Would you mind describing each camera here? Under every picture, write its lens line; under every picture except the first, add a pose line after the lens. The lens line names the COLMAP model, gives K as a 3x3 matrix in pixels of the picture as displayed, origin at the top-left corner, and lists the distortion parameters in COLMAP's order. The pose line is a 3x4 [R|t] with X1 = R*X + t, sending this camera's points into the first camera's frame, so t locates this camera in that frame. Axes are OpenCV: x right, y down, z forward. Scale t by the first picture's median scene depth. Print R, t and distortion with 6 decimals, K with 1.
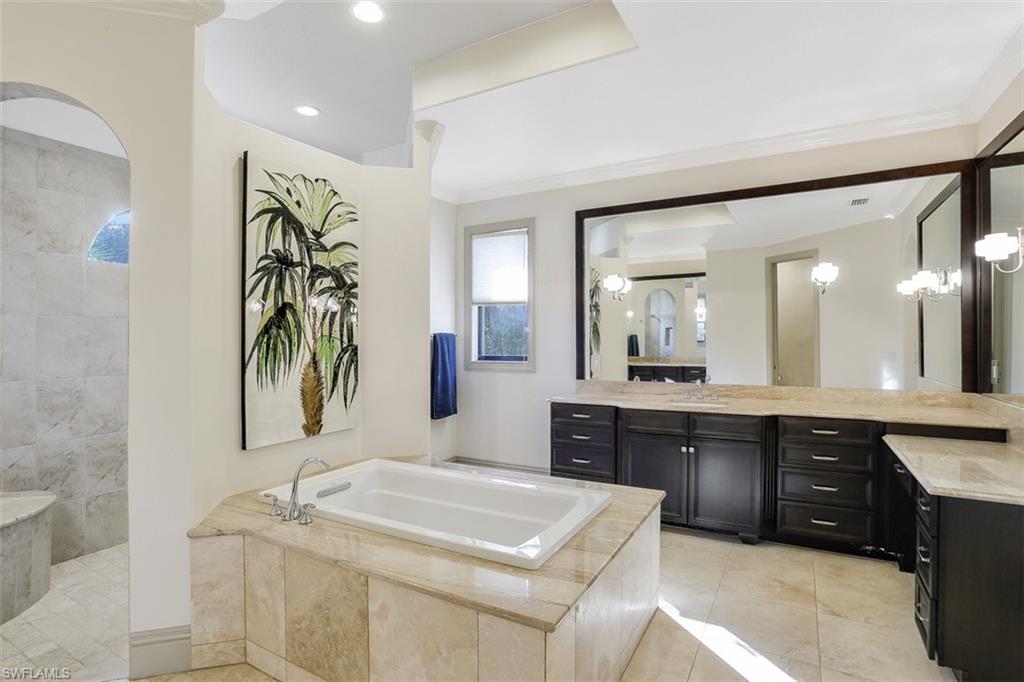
lens RADIAL K [[496.4, 0, 512.8], [0, 496.4, 332.6], [0, 0, 1]] dist [-0.067157, 0.029866]
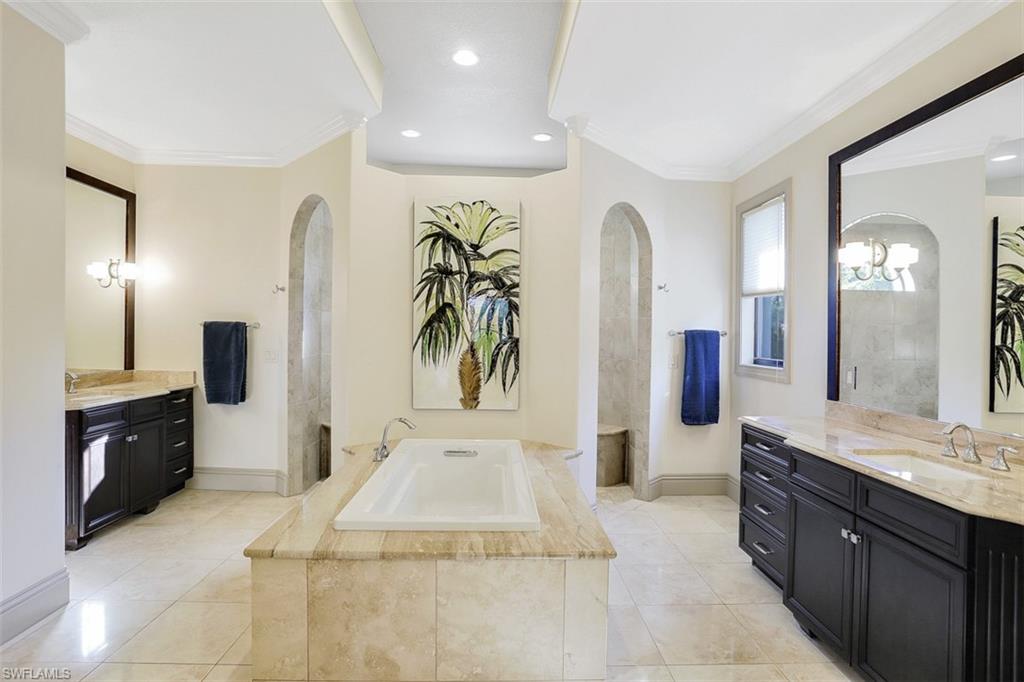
lens RADIAL K [[496.4, 0, 512.8], [0, 496.4, 332.6], [0, 0, 1]] dist [-0.067157, 0.029866]
pose [[0.541670, 0.014348, -0.840469, 0.713007], [-0.015633, 0.999853, 0.006993, 0.005791], [0.840446, 0.009351, 0.541815, 0.409739]]
